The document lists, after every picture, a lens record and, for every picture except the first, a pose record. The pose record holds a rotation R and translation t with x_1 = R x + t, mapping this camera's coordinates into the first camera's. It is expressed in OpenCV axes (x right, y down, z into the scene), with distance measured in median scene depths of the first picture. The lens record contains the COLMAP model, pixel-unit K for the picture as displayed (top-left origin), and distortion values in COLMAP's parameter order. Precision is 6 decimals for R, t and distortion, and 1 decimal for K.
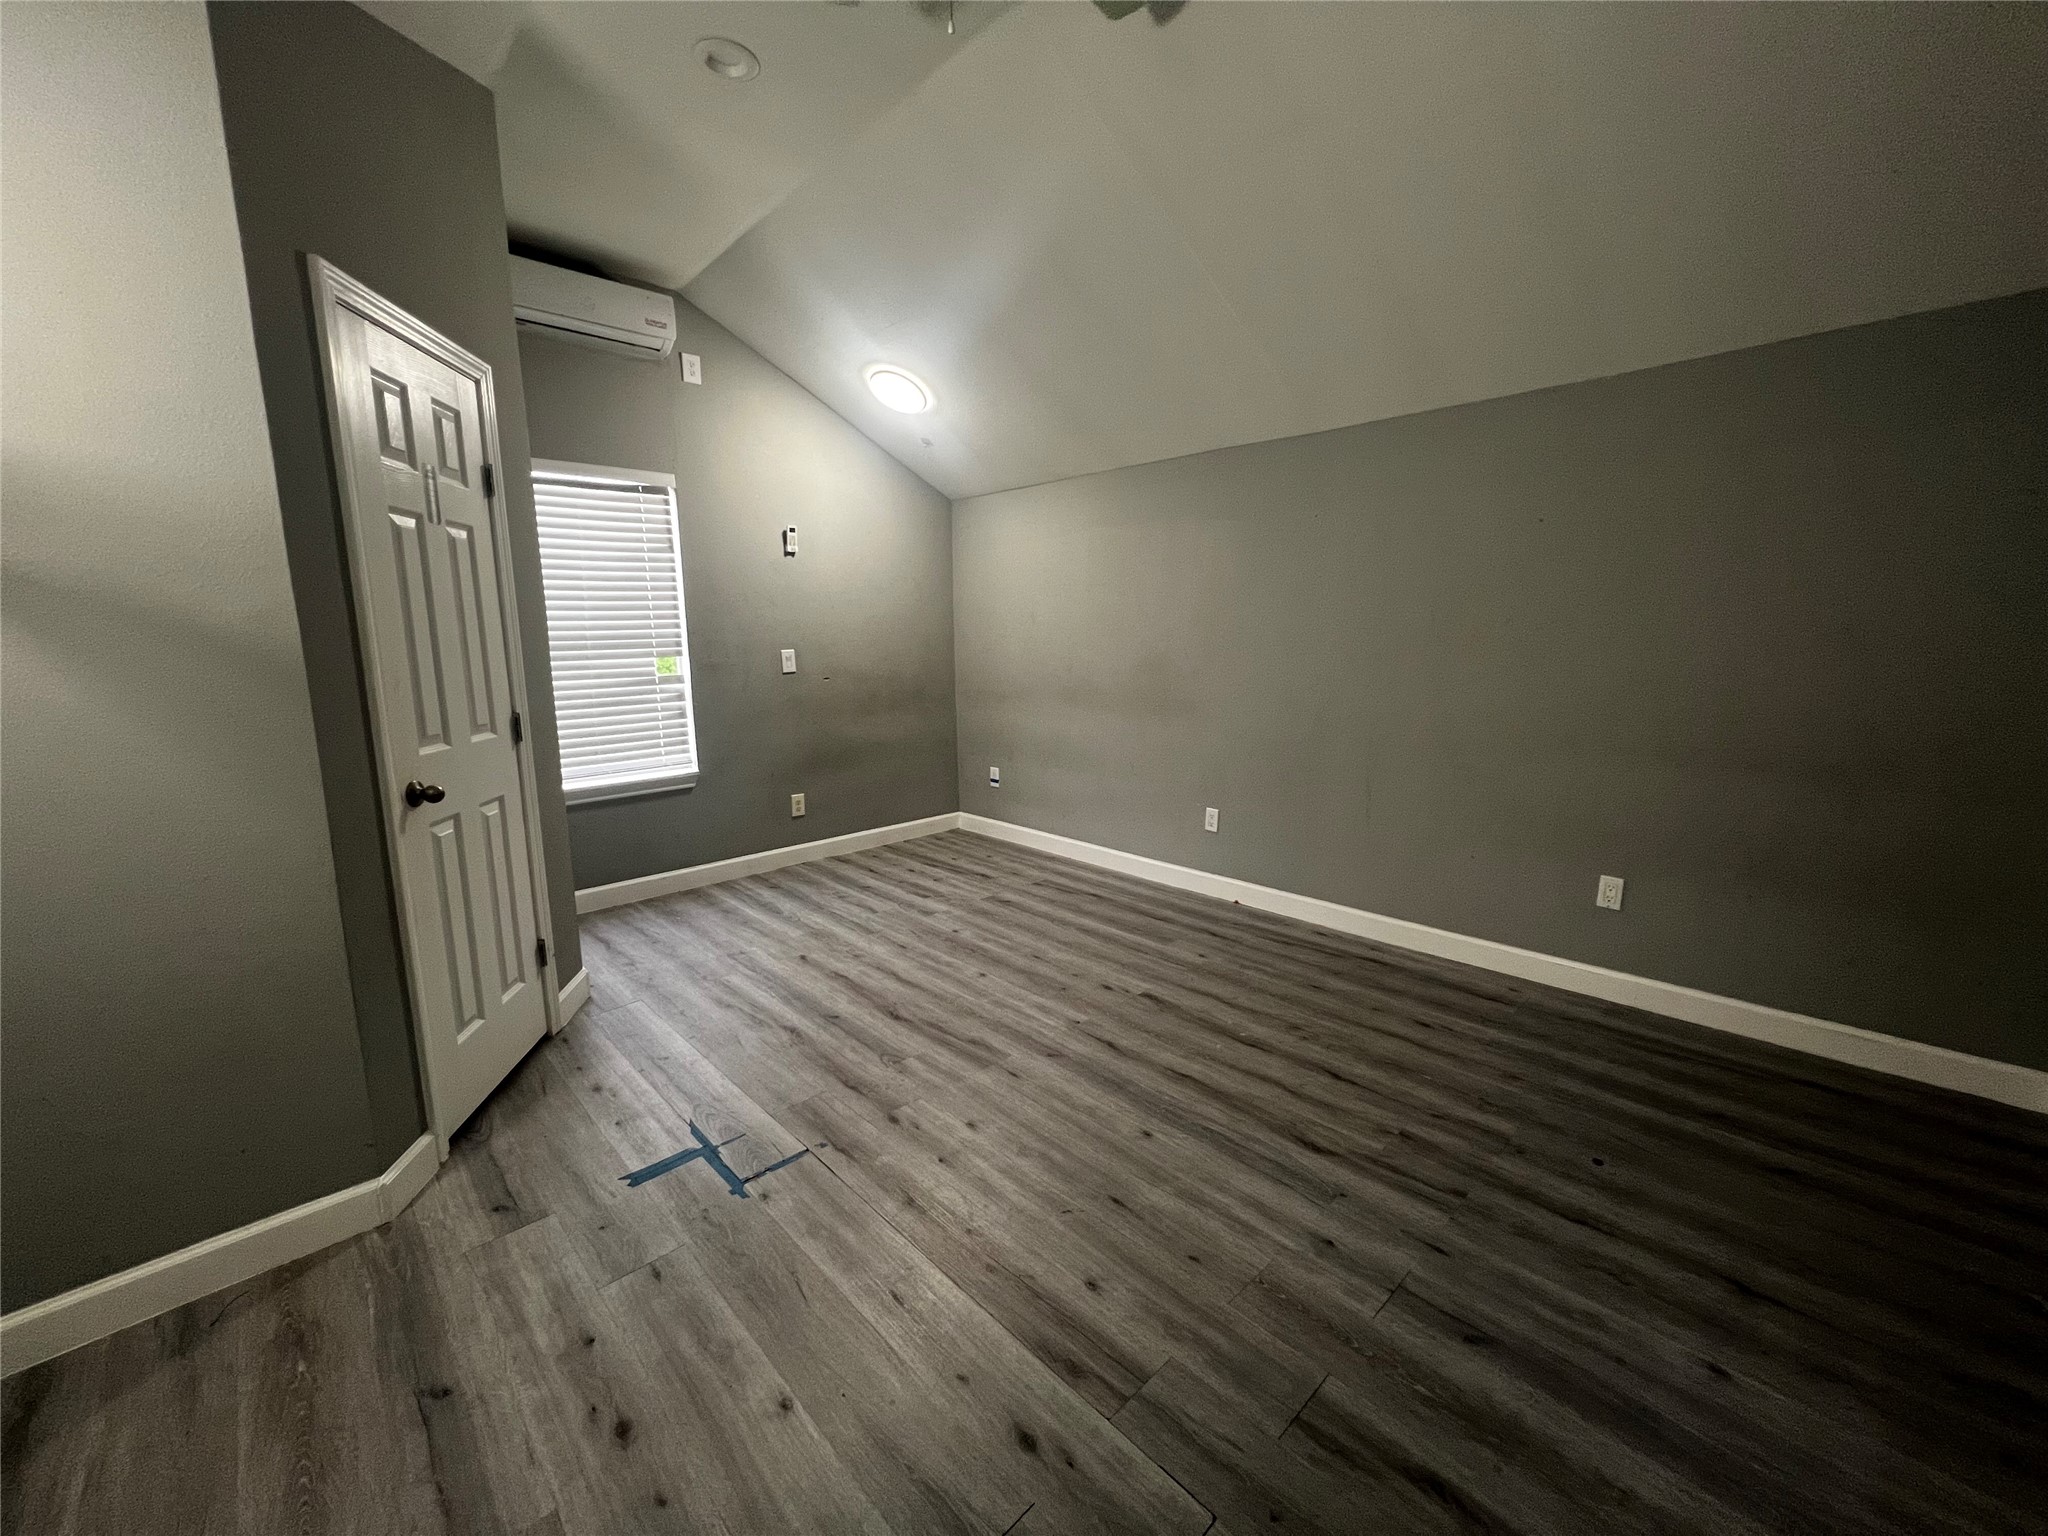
lens RADIAL K [[816.8, 0, 1020.0], [0, 816.8, 765.0], [0, 0, 1]] dist [-0.001349, 0.000155]
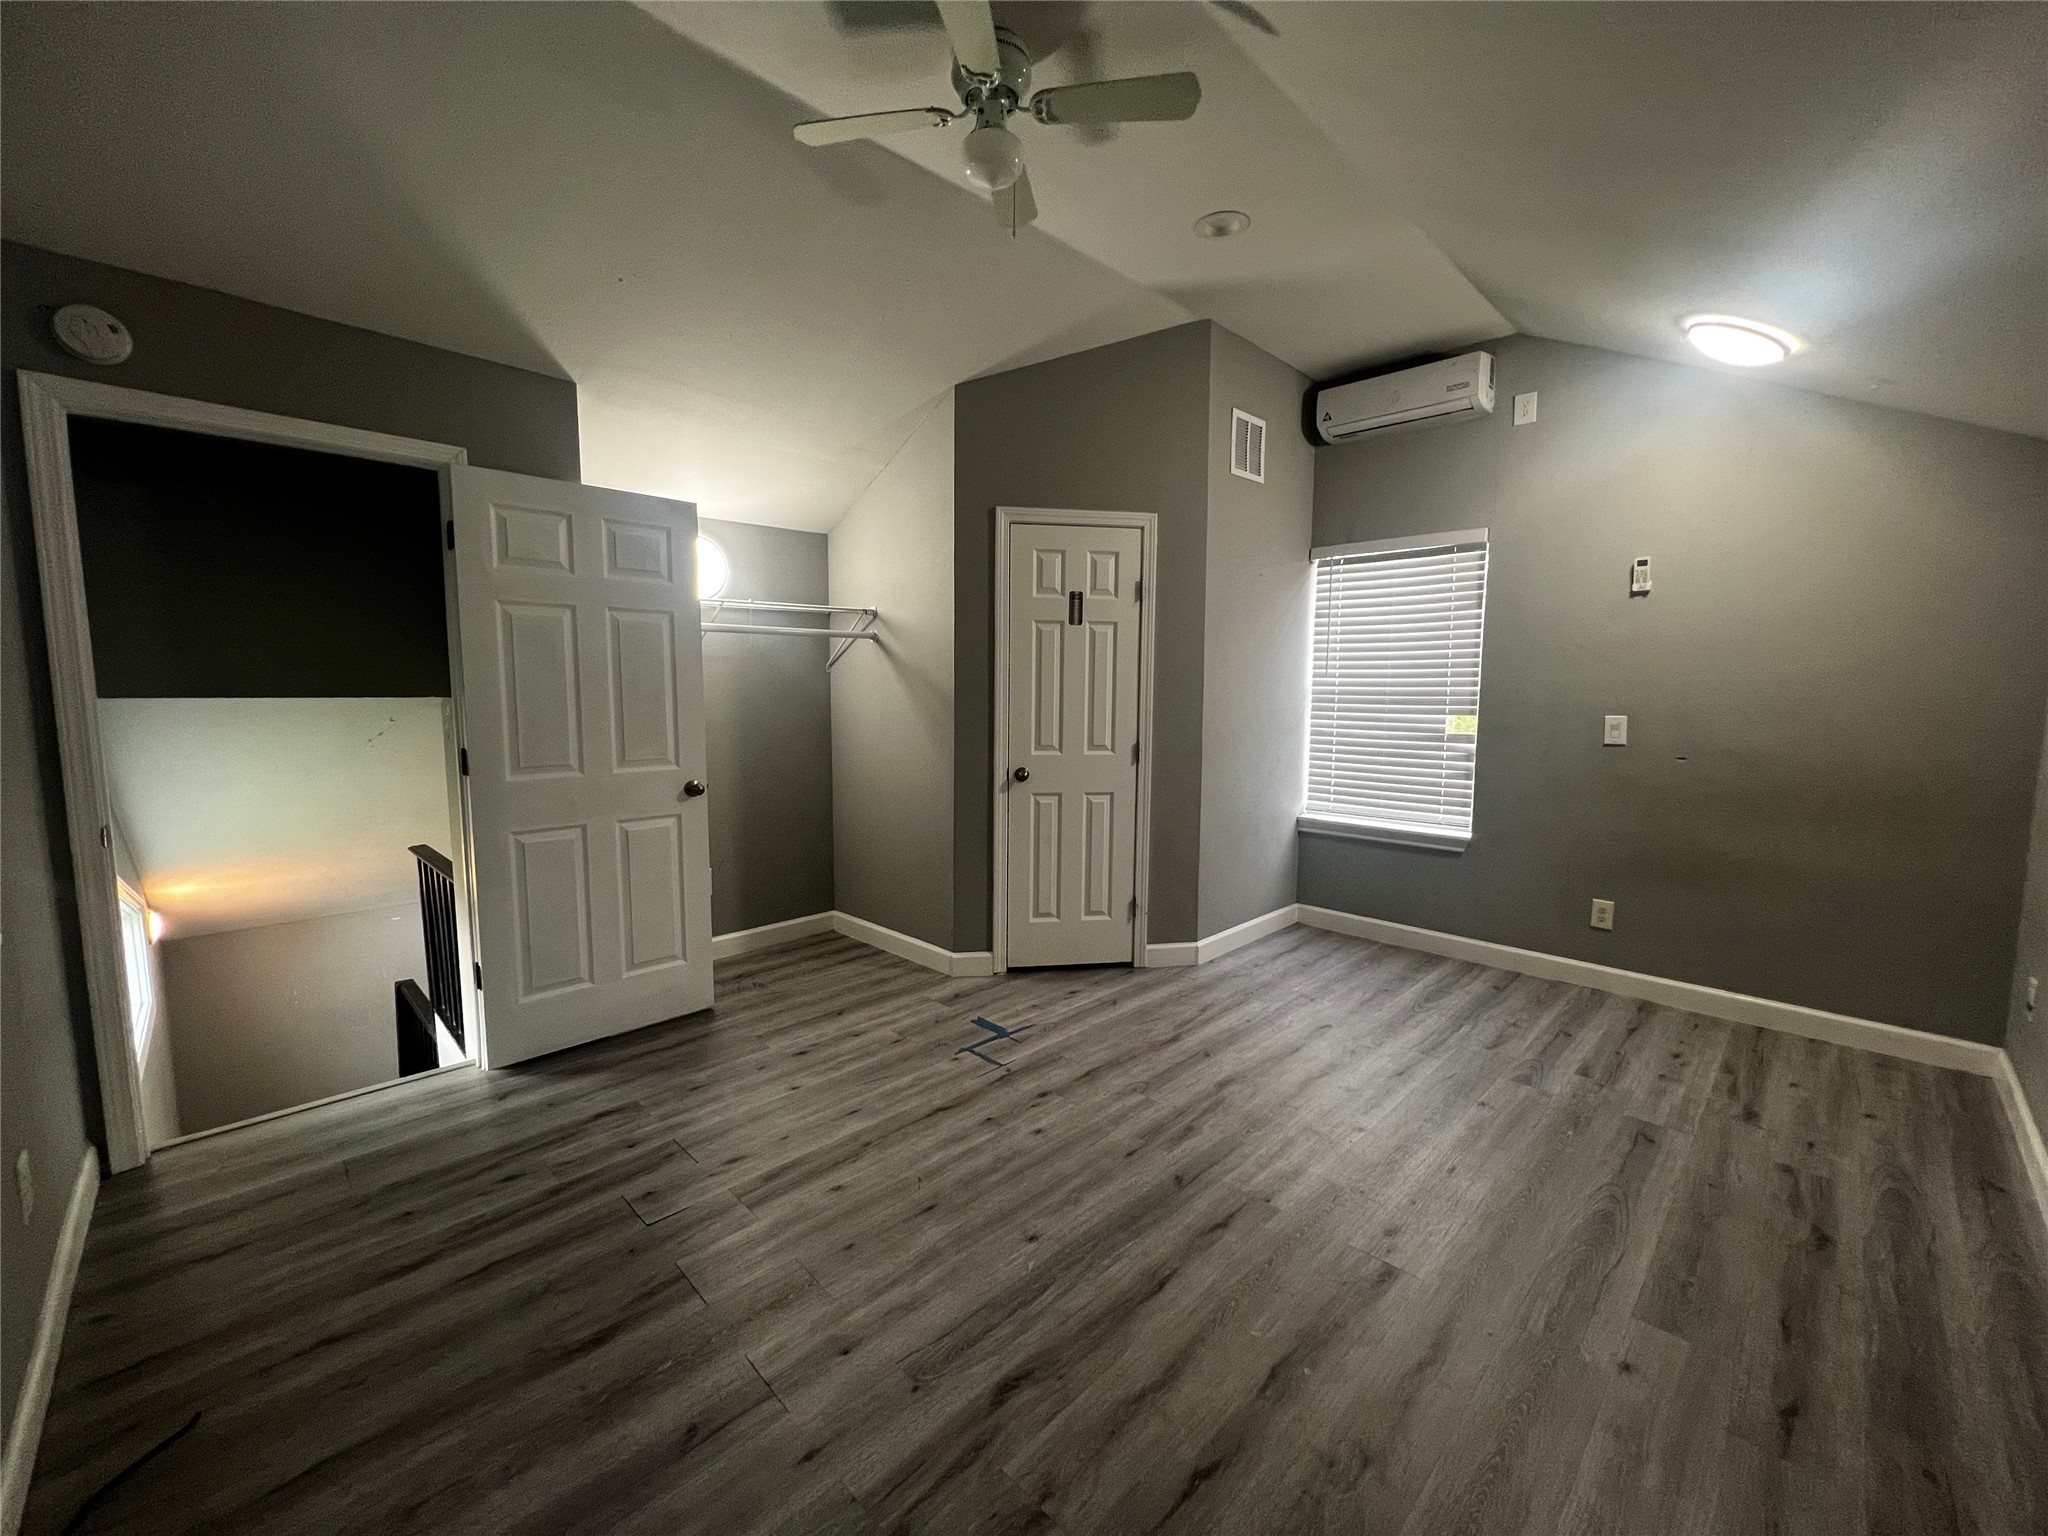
lens RADIAL K [[820.3, 0, 1020.5], [0, 820.3, 764.1], [0, 0, 1]] dist [-0.000033, -0.000327]
pose [[0.021262, 0.113994, -0.993254, 0.562392], [-0.169217, 0.979555, 0.108800, -0.097164], [0.985350, 0.165762, 0.040117, 0.473441]]
